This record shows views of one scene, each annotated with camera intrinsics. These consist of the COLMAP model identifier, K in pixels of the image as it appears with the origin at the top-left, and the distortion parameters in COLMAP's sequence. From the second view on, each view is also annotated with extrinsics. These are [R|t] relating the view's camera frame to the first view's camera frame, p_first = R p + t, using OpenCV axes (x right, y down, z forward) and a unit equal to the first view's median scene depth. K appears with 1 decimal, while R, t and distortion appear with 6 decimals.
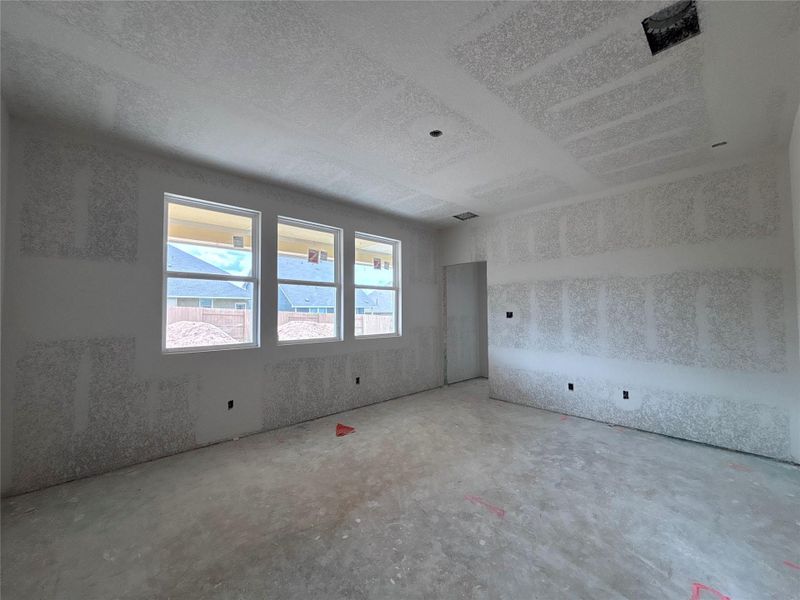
lens RADIAL K [[322.2, 0, 400.0], [0, 322.2, 300.0], [0, 0, 1]] dist [-0.007172, 0.000477]
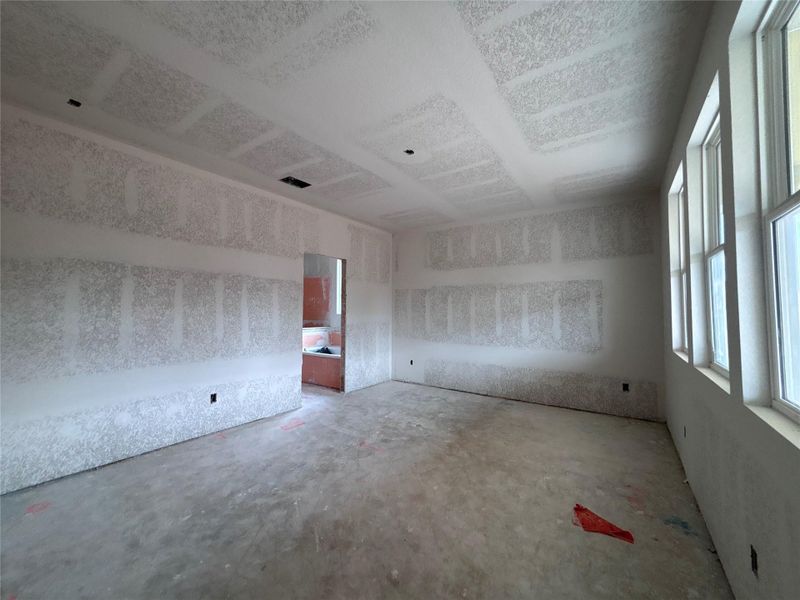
lens RADIAL K [[322.2, 0, 400.0], [0, 322.2, 300.0], [0, 0, 1]] dist [-0.007172, 0.000477]
pose [[-0.977295, -0.008900, -0.211697, 0.364186], [0.005700, 0.997652, -0.068256, 0.077158], [0.211807, -0.067913, -0.974949, 1.987616]]
